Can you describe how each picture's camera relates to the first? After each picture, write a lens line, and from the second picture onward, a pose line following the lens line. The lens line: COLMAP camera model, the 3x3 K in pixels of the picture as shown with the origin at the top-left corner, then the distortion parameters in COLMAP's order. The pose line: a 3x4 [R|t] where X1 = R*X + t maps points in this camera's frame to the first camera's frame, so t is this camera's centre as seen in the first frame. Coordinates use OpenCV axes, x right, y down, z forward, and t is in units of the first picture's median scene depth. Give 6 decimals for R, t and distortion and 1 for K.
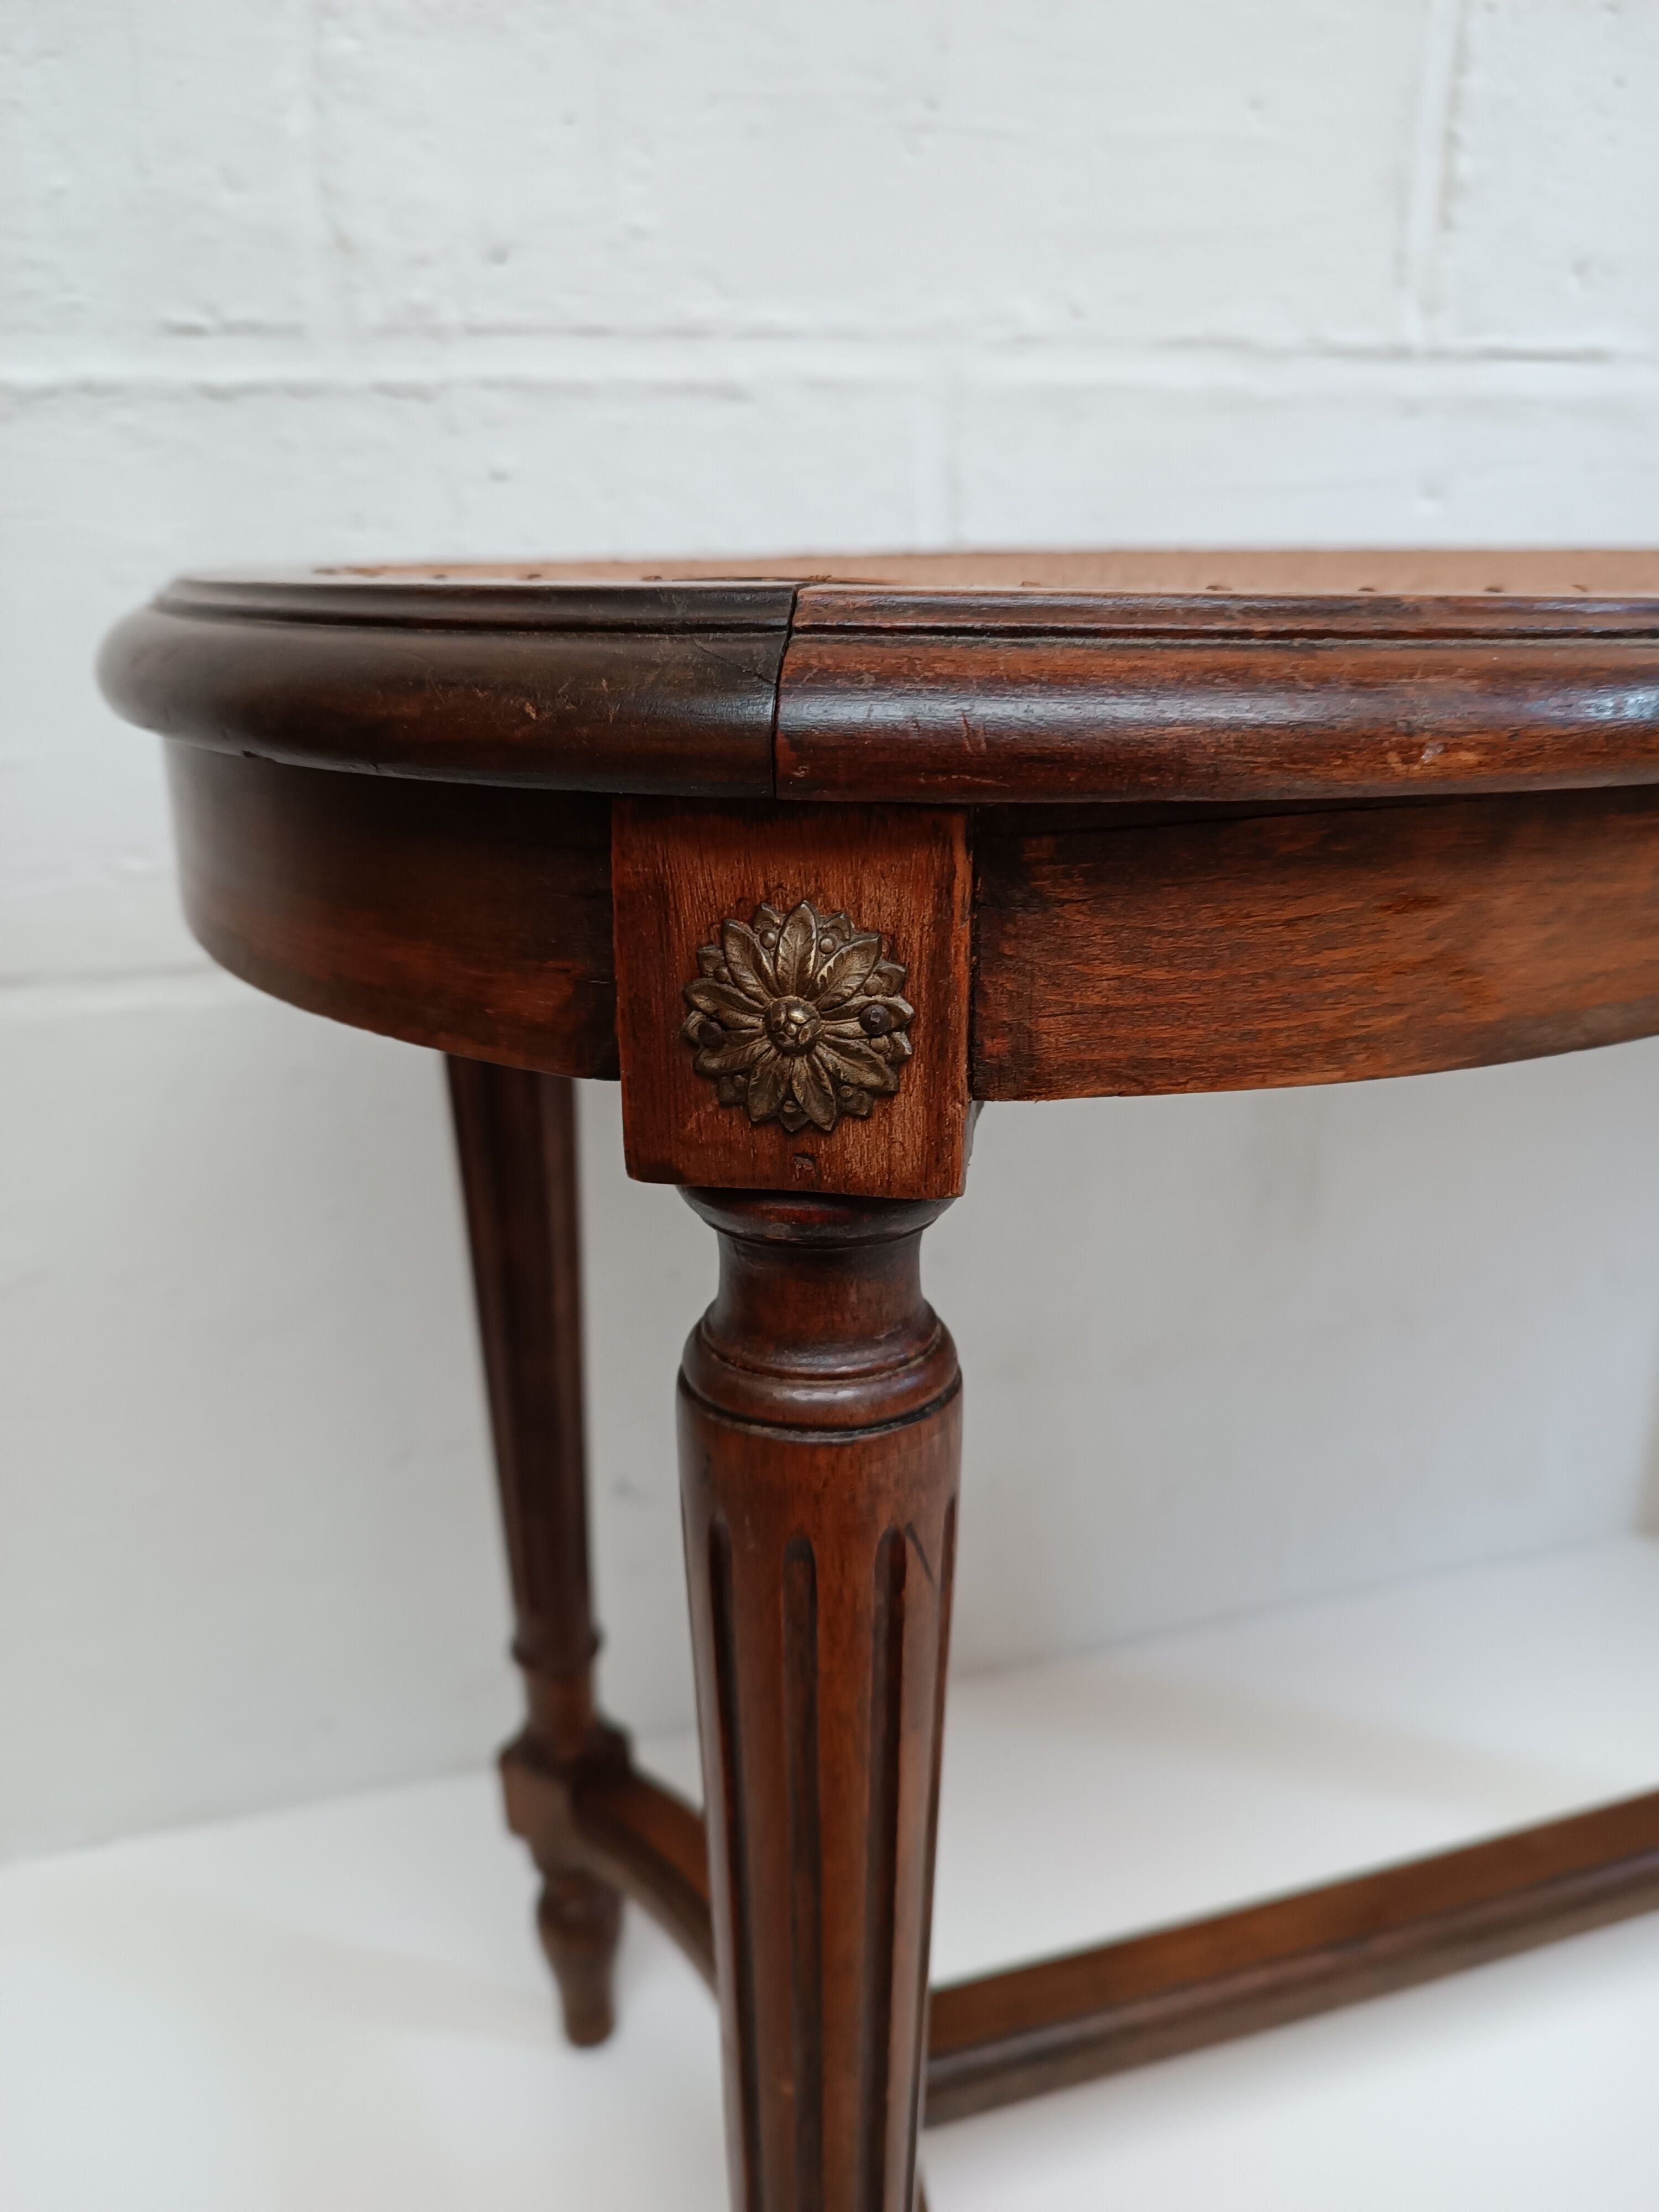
lens RADIAL K [[1649.8, 0, 842.8], [0, 1649.8, 1098.1], [0, 0, 1]] dist [0.022761, -0.035360]
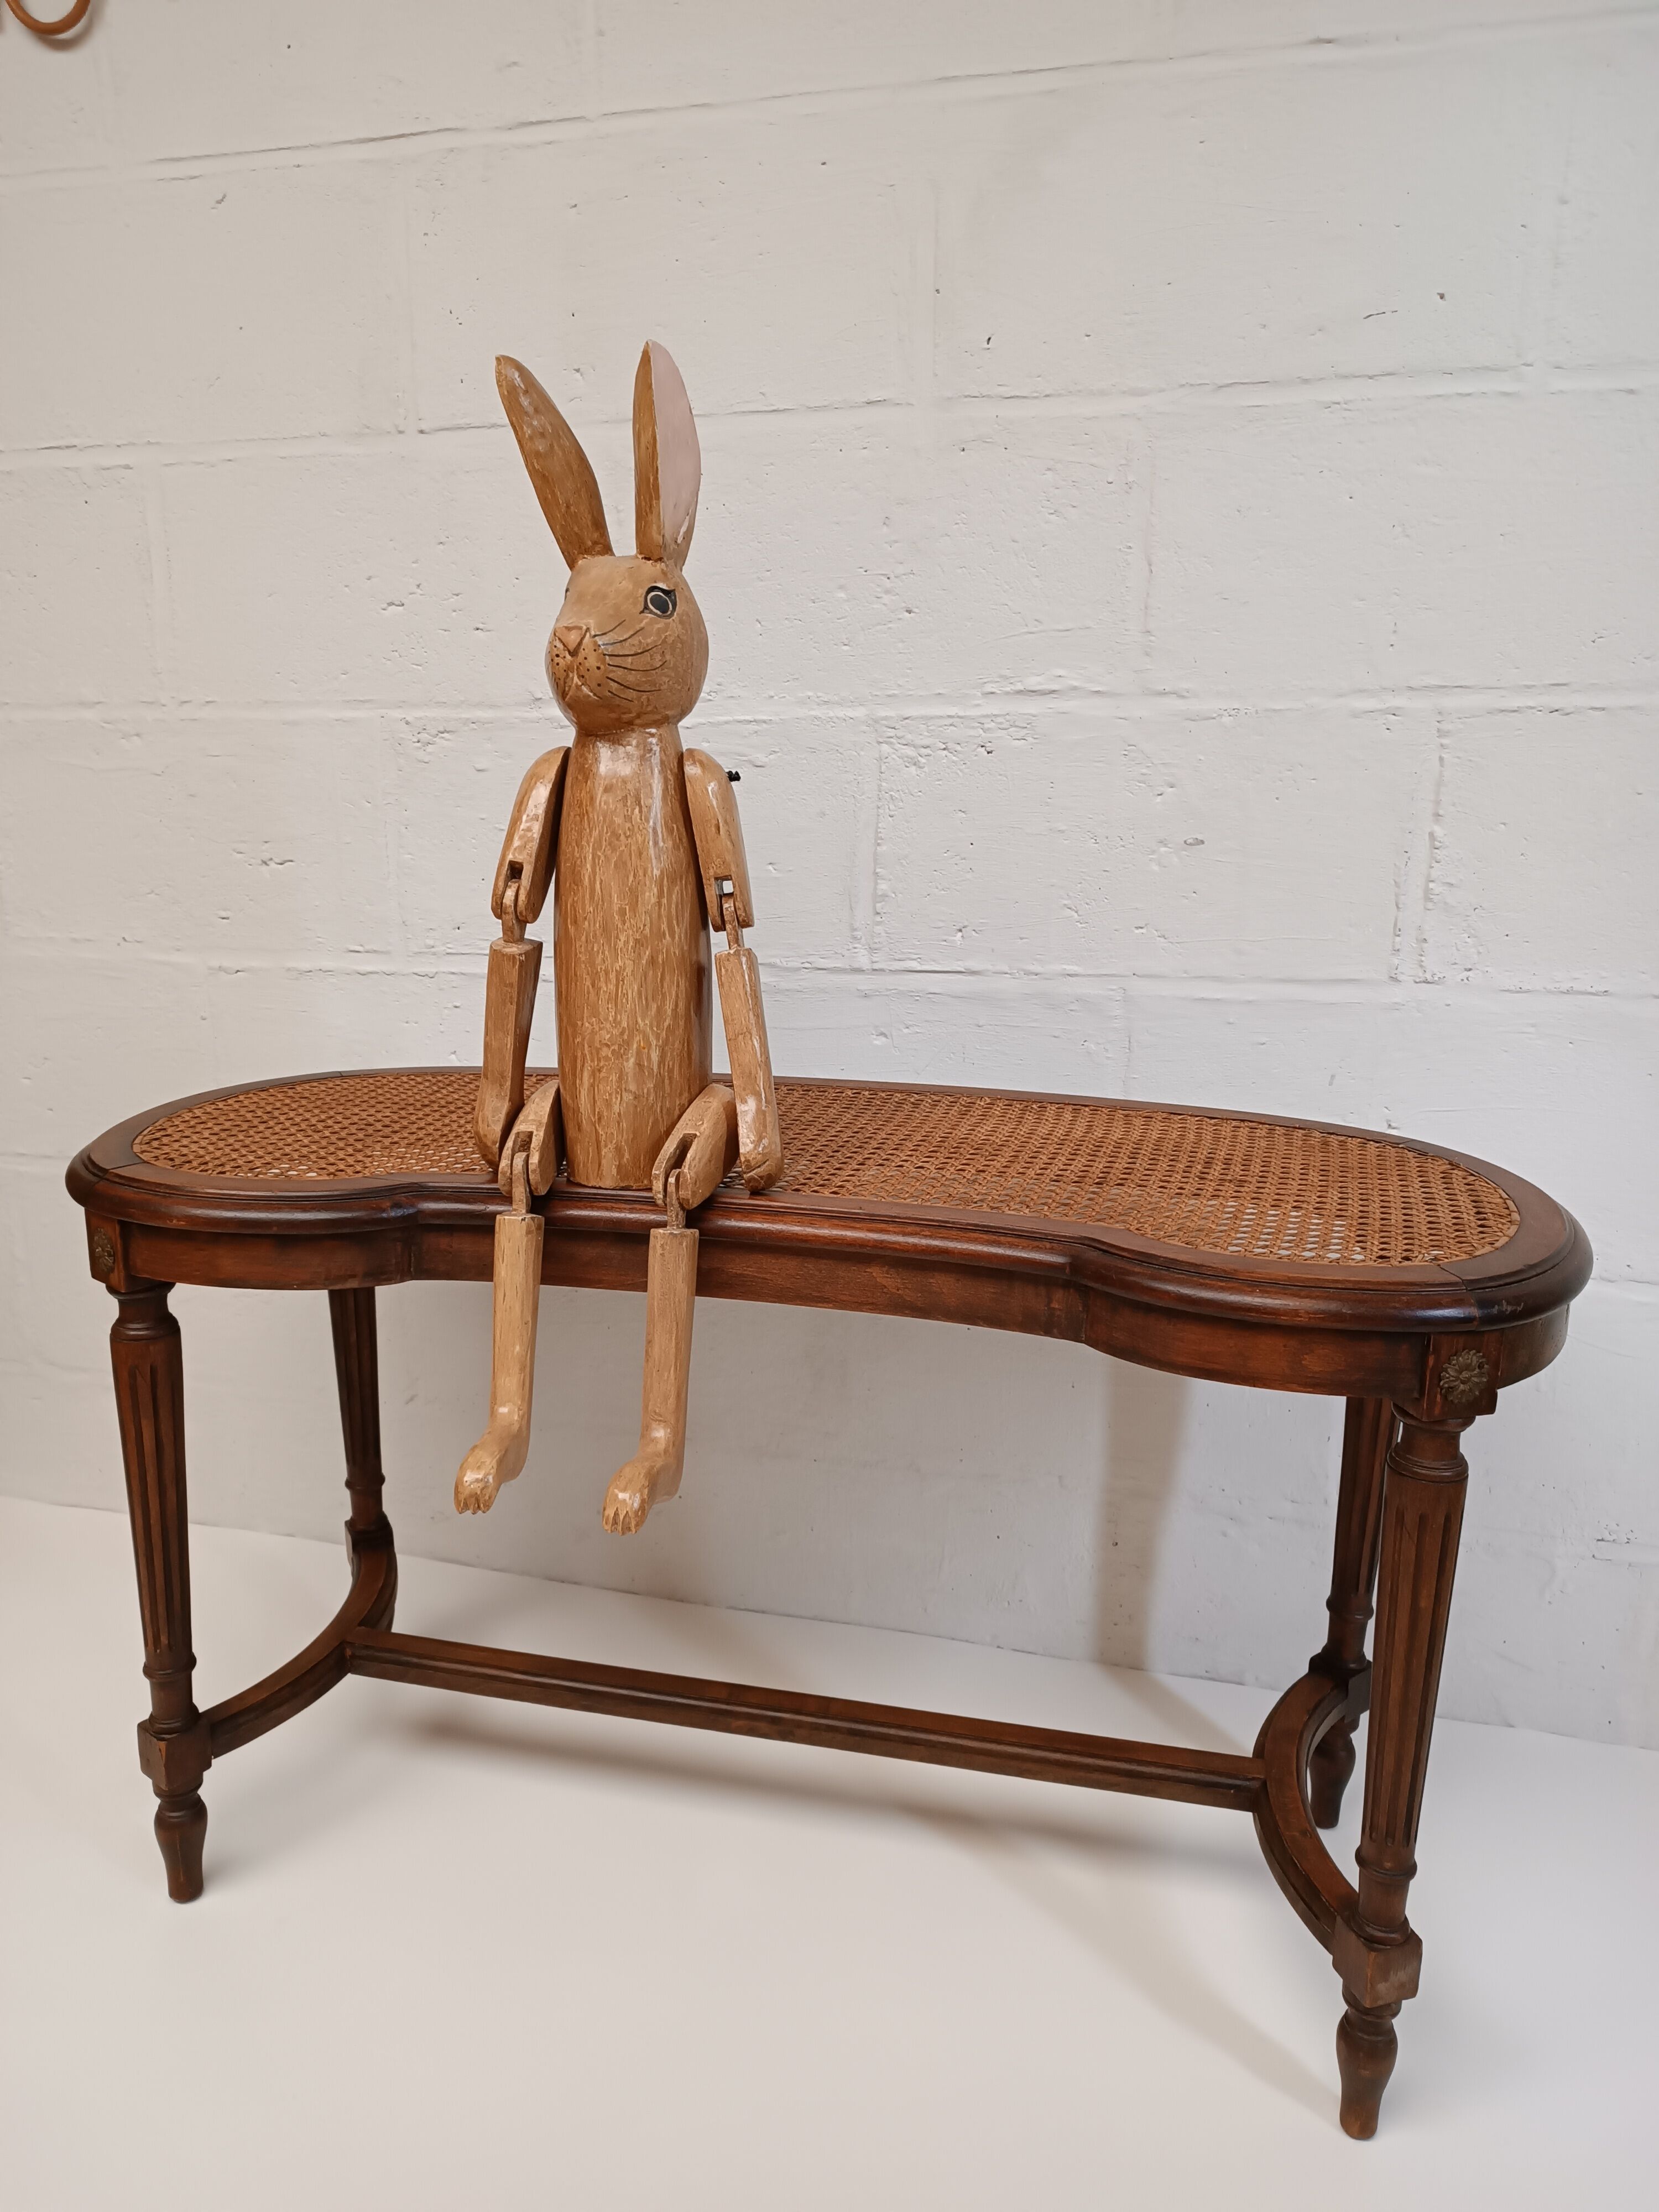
lens RADIAL K [[1649.8, 0, 828.7], [0, 1649.8, 1097.6], [0, 0, 1]] dist [0.022761, -0.035360]
pose [[0.847273, 0.127914, -0.515526, 1.536742], [-0.171092, 0.984564, -0.036897, -0.243945], [0.502848, 0.119464, 0.856079, -0.810737]]
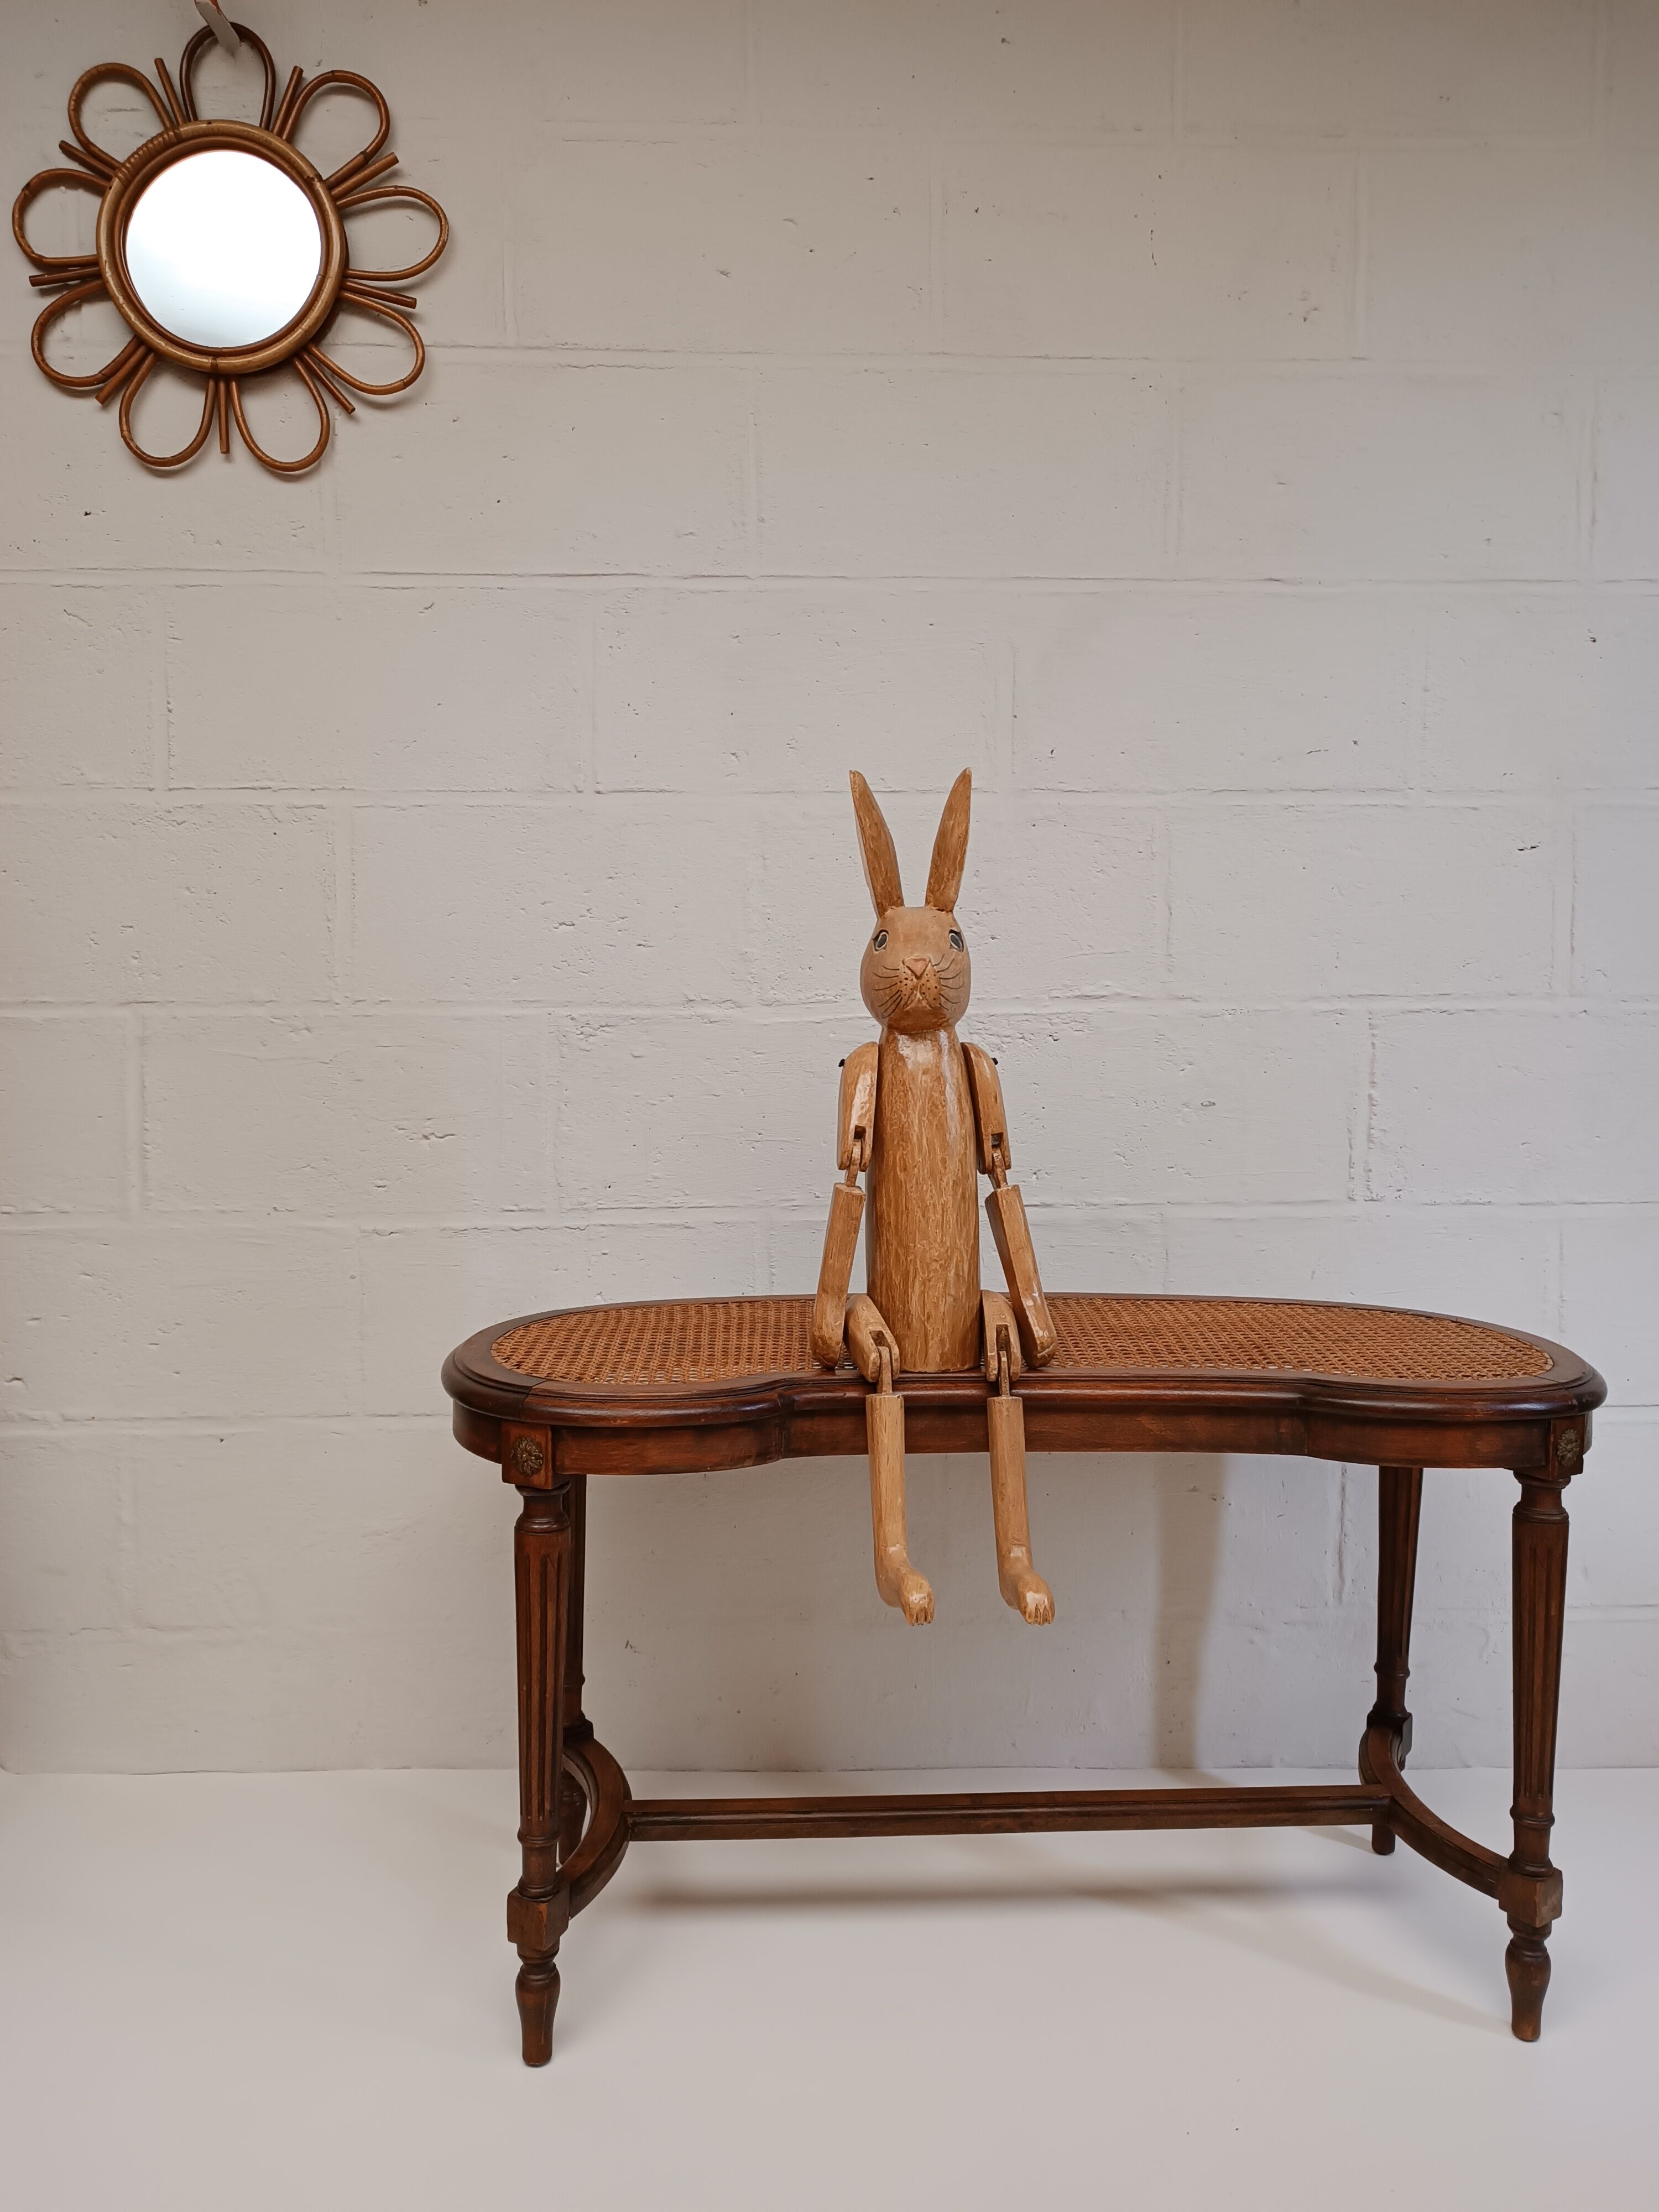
lens RADIAL K [[1649.8, 0, 831.4], [0, 1649.8, 1064.7], [0, 0, 1]] dist [0.022761, -0.035360]
pose [[0.965969, 0.022789, -0.257651, 0.906193], [-0.090374, 0.963067, -0.253644, 0.002345], [0.242355, 0.268297, 0.932352, -1.677291]]
